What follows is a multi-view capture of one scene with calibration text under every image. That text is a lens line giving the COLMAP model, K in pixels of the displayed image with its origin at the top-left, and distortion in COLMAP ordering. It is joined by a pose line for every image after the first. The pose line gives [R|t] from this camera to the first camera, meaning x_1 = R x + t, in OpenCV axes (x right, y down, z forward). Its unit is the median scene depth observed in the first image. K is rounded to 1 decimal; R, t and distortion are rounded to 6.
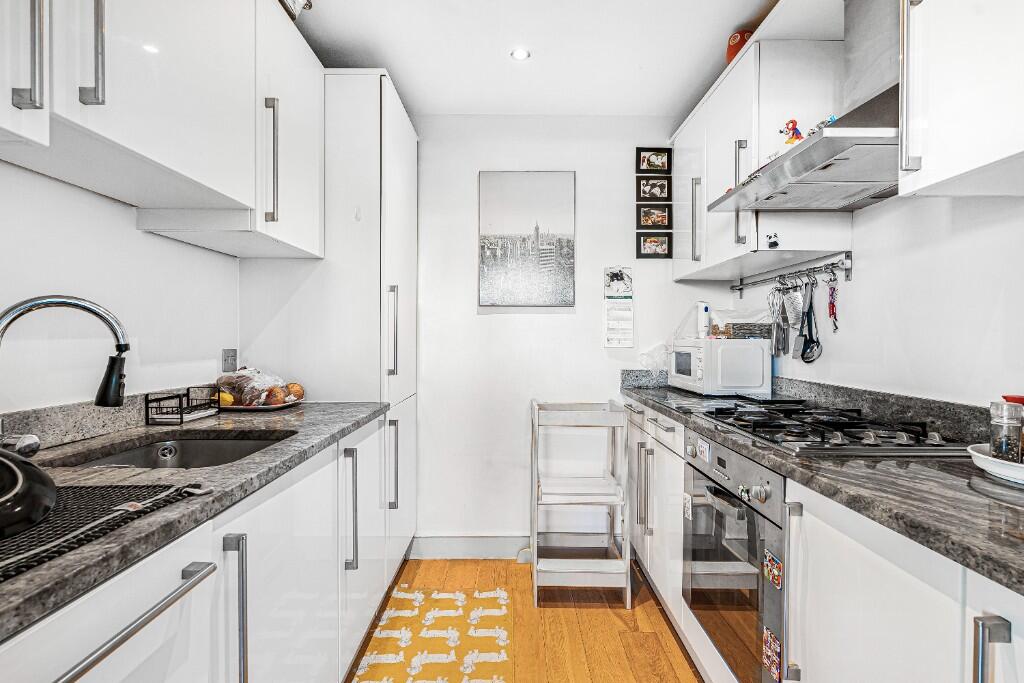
lens RADIAL K [[473.6, 0, 506.8], [0, 473.6, 341.1], [0, 0, 1]] dist [0.001162, 0.002441]
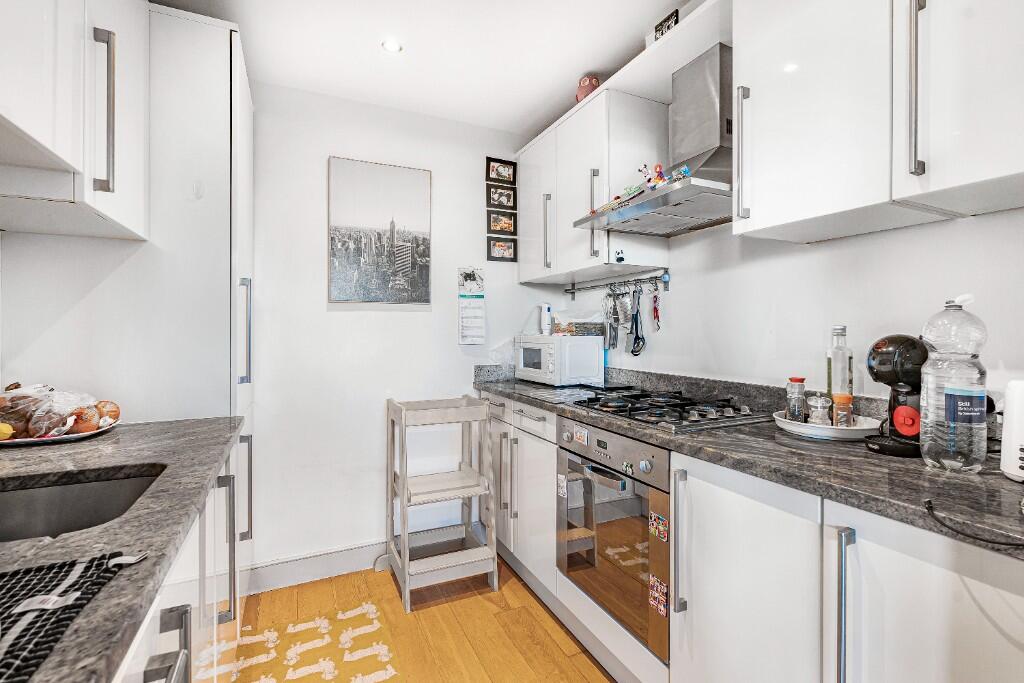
lens RADIAL K [[473.6, 0, 496.4], [0, 473.6, 329.1], [0, 0, 1]] dist [0.001162, 0.002441]
pose [[0.903754, -0.004971, 0.428023, -0.216205], [0.007934, 0.999955, -0.005138, -0.019037], [-0.427979, 0.008039, 0.903753, 0.037278]]
